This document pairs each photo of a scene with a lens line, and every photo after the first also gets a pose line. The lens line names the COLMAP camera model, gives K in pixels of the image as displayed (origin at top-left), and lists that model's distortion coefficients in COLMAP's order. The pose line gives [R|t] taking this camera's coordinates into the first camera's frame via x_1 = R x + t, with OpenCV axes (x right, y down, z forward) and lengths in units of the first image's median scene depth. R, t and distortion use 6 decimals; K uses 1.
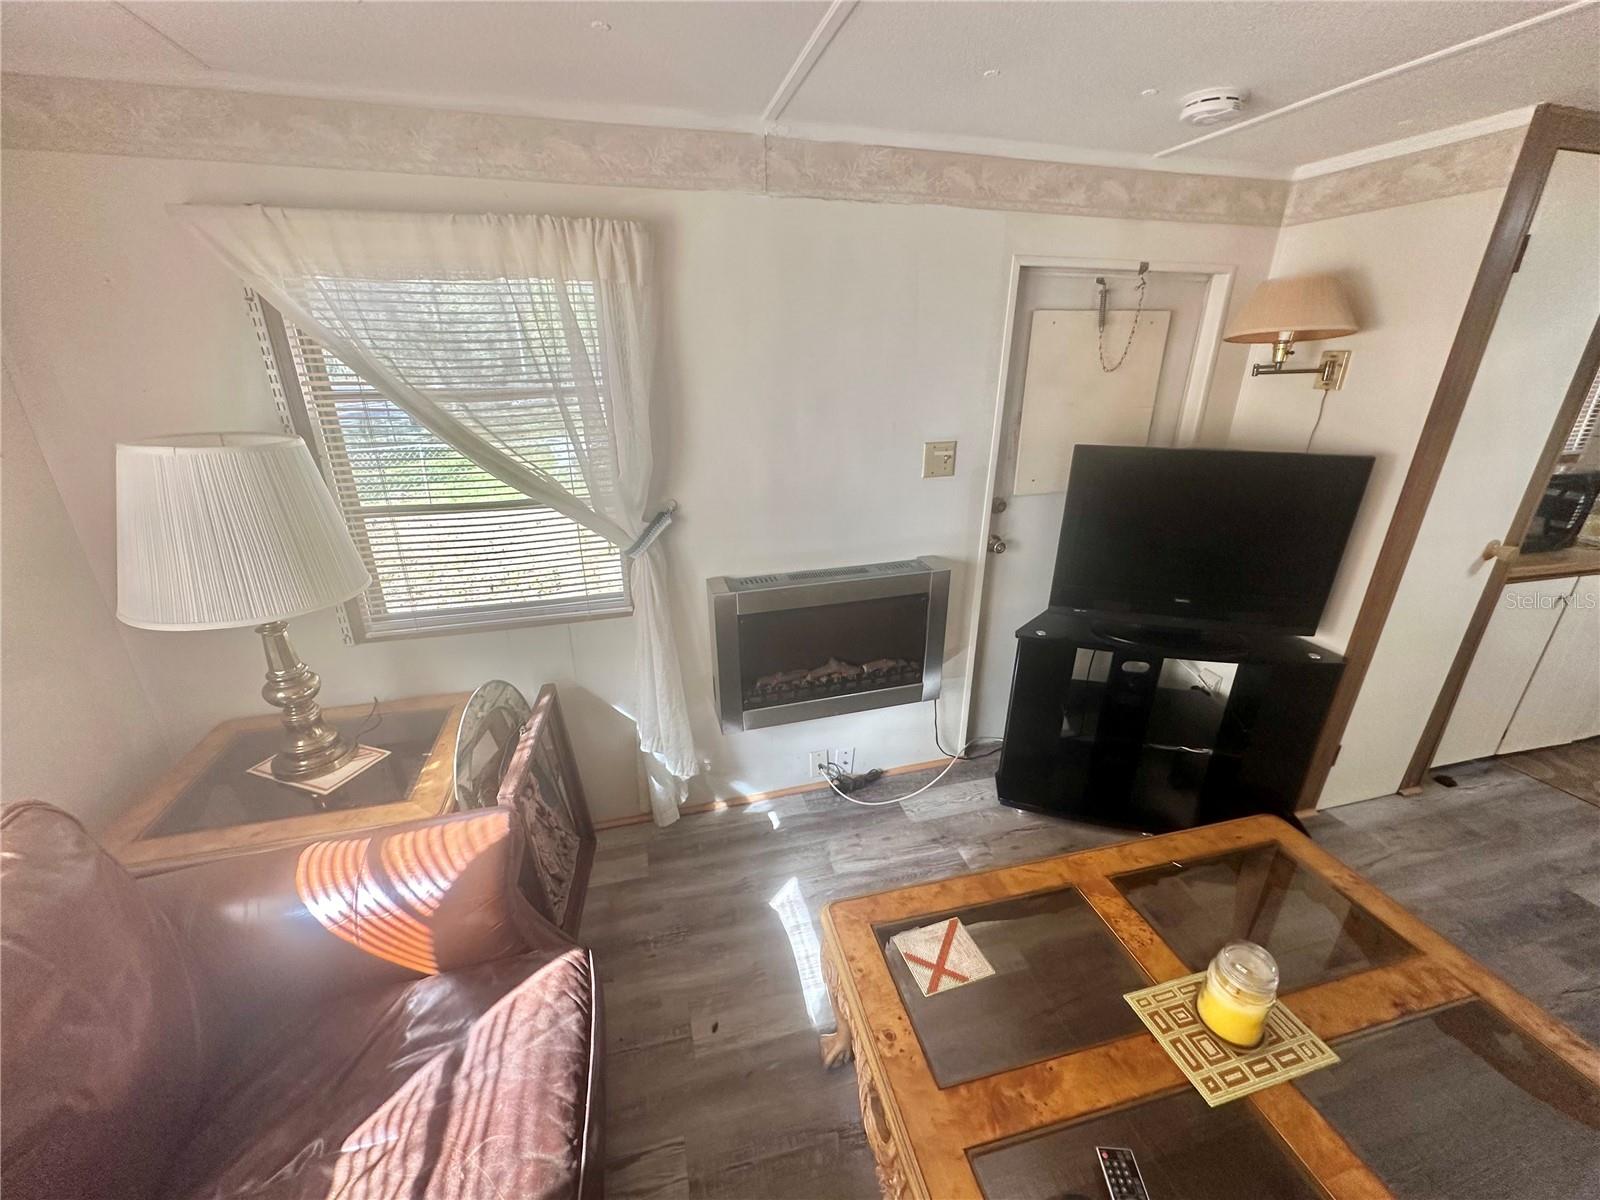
lens RADIAL K [[636.8, 0, 799.1], [0, 636.8, 599.9], [0, 0, 1]] dist [-0.002032, 0.000906]
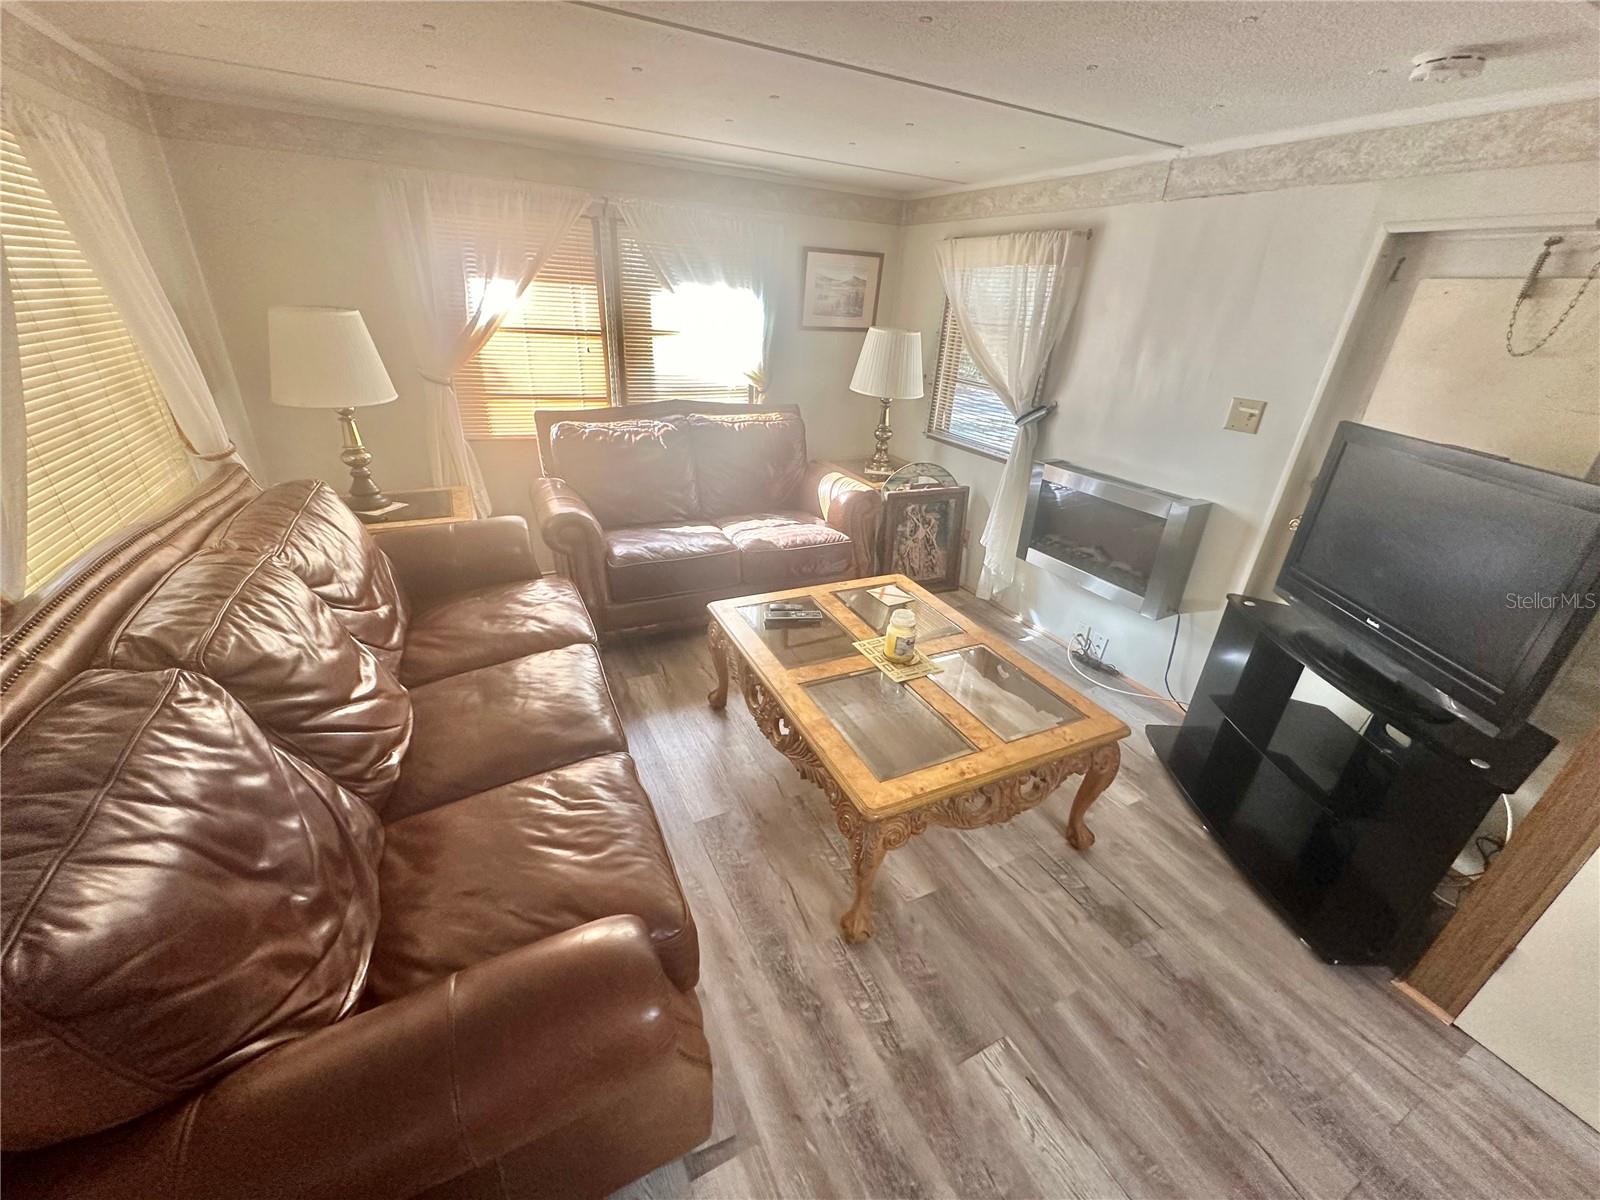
lens RADIAL K [[636.8, 0, 799.1], [0, 636.8, 599.9], [0, 0, 1]] dist [-0.002032, 0.000906]
pose [[0.204832, 0.433785, -0.877425, 1.285752], [-0.408301, 0.852580, 0.326186, 0.010940], [0.889570, 0.291440, 0.351750, 0.006286]]
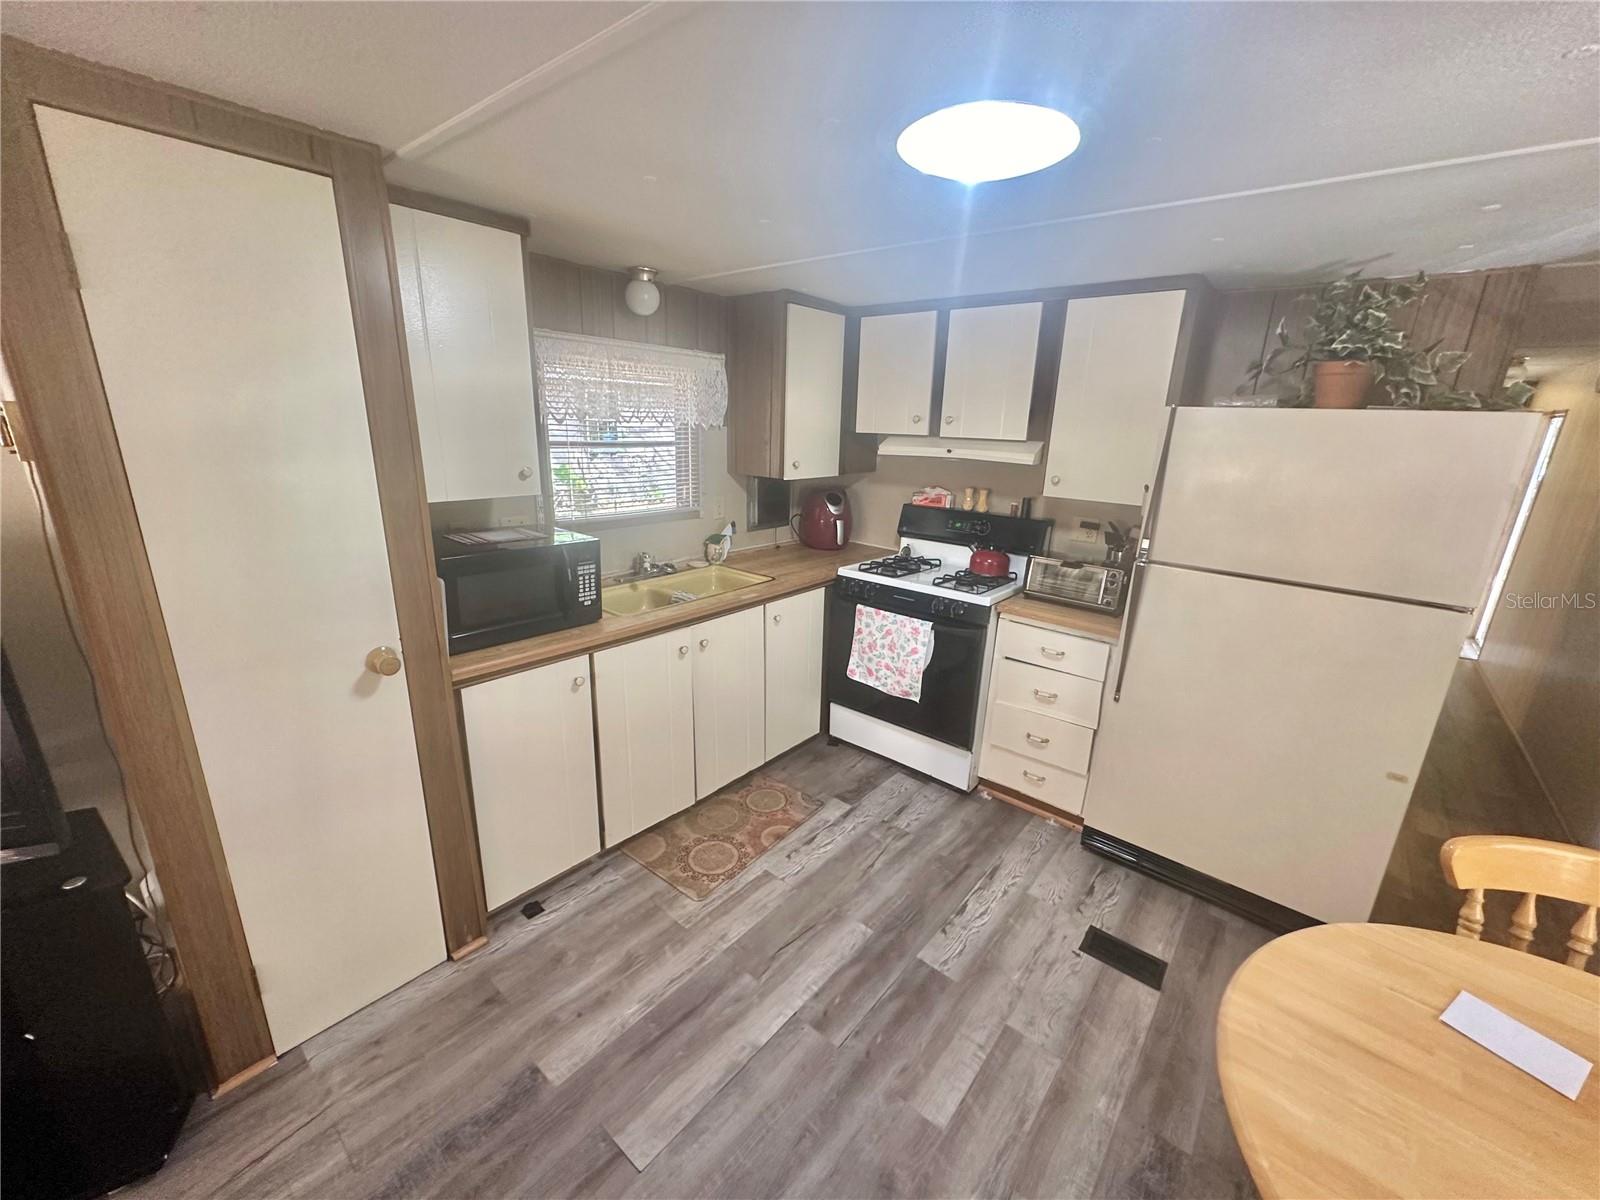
lens RADIAL K [[636.8, 0, 799.1], [0, 636.8, 599.9], [0, 0, 1]] dist [-0.002032, 0.000906]
pose [[0.821506, -0.136097, 0.553719, 1.156673], [0.179886, 0.983365, -0.025183, -0.041855], [-0.541081, 0.120295, 0.832323, 0.078099]]
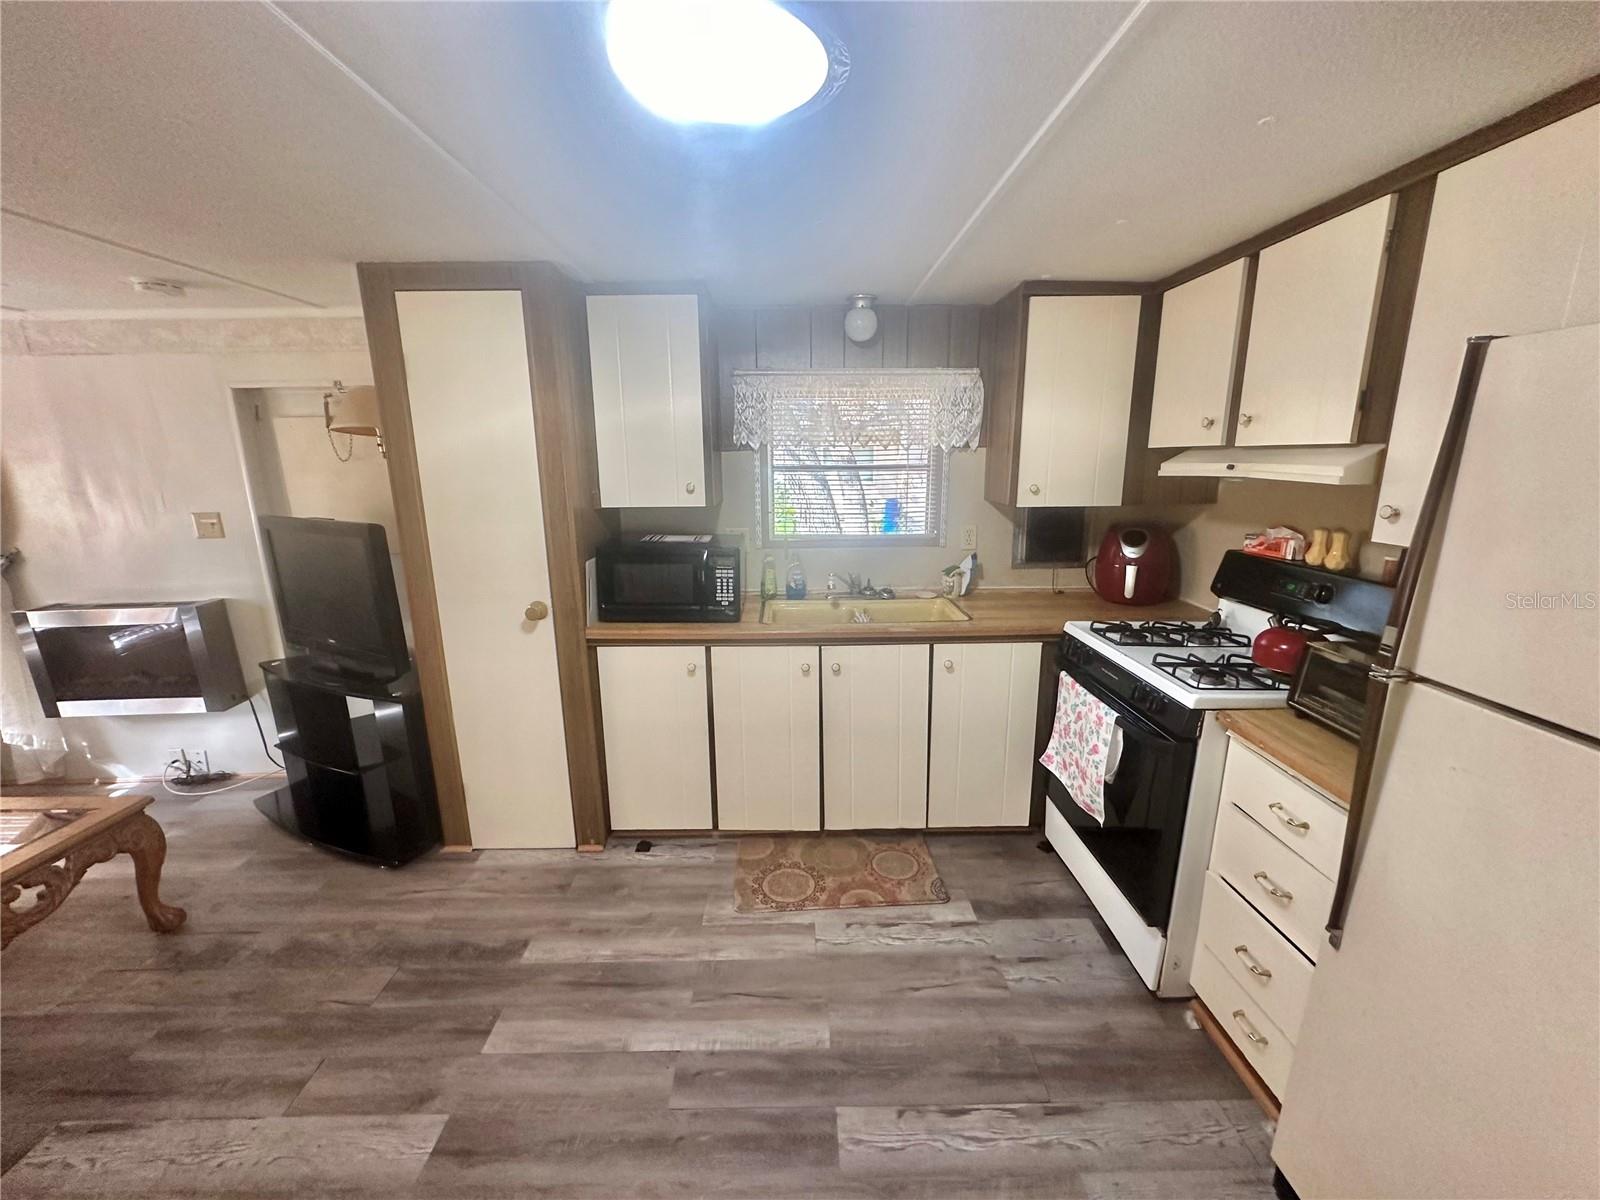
lens RADIAL K [[634.2, 0, 795.6], [0, 634.2, 599.6], [0, 0, 1]] dist [-0.002125, 0.000022]
pose [[0.968202, 0.042359, -0.246557, 1.913712], [-0.077887, 0.987618, -0.136180, 0.020892], [0.237736, 0.151053, 0.959513, 0.039682]]
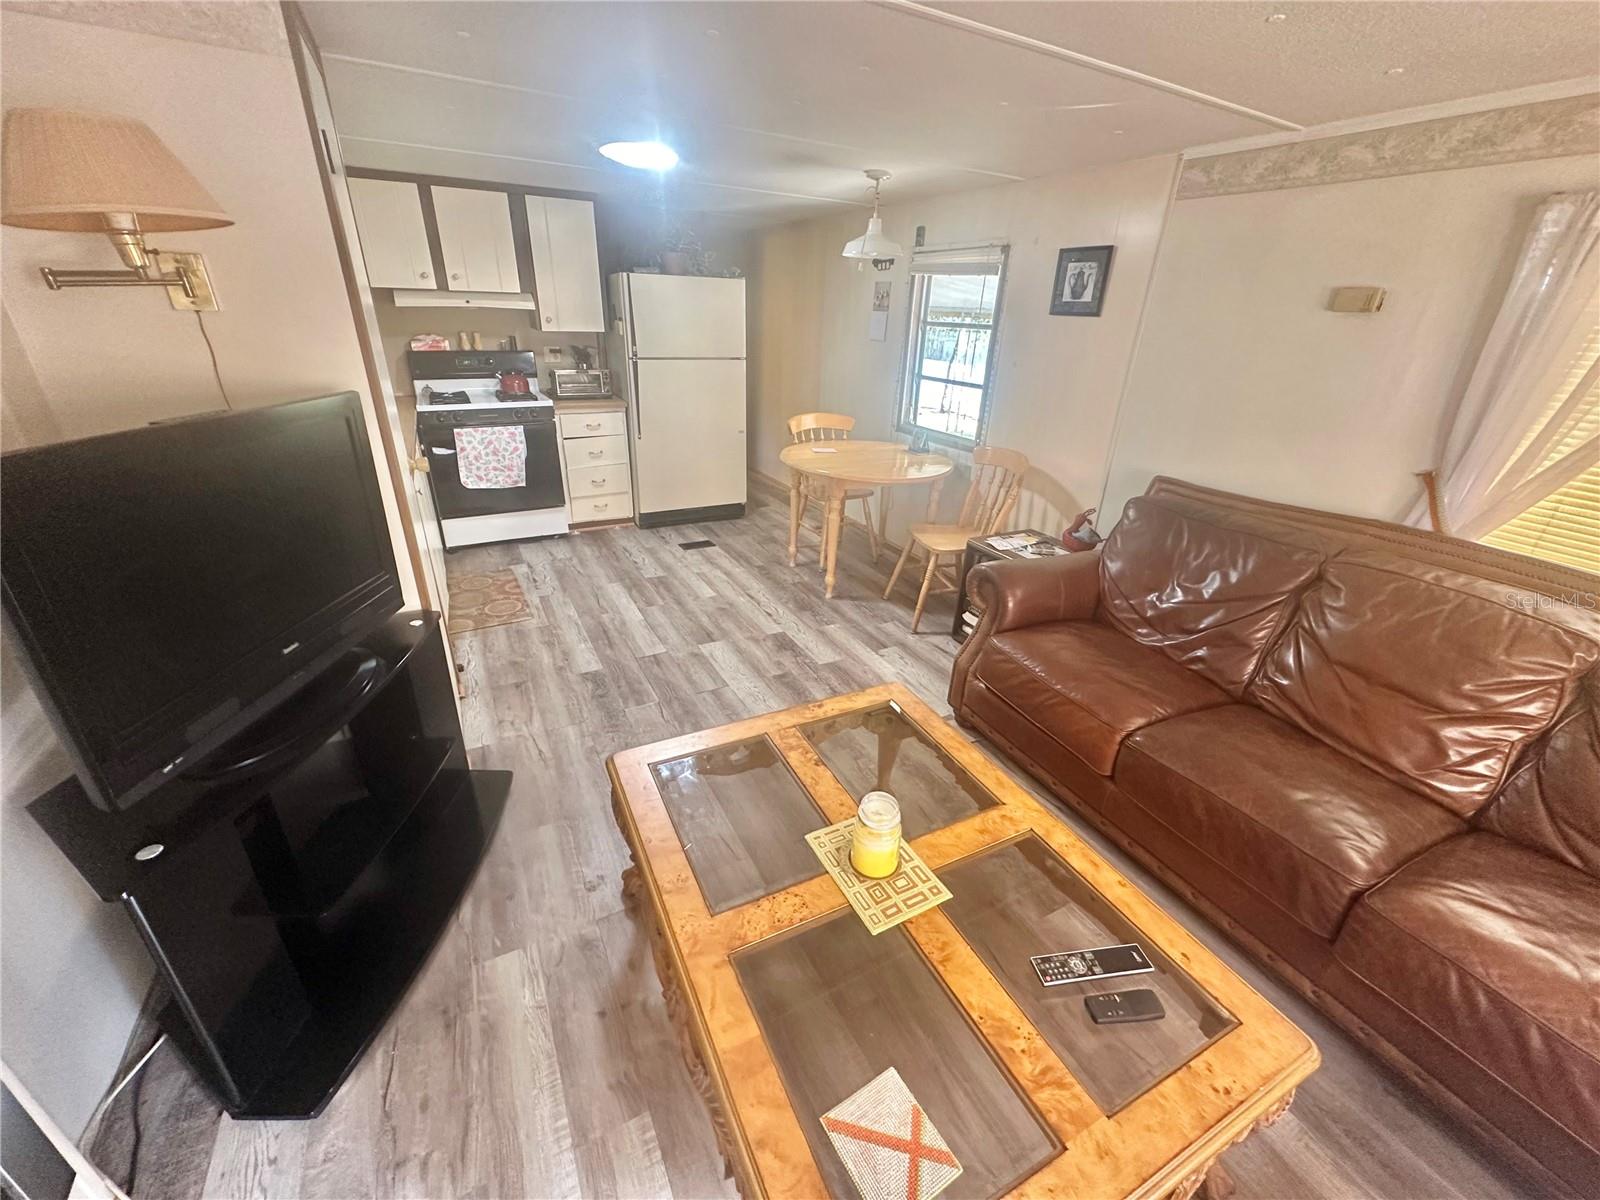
lens RADIAL K [[636.8, 0, 799.1], [0, 636.8, 599.9], [0, 0, 1]] dist [-0.002032, 0.000906]
pose [[-0.223758, -0.419410, 0.879789, -0.077918], [0.320576, 0.820780, 0.472812, -0.197758], [-0.920415, 0.387834, -0.049203, 0.577243]]
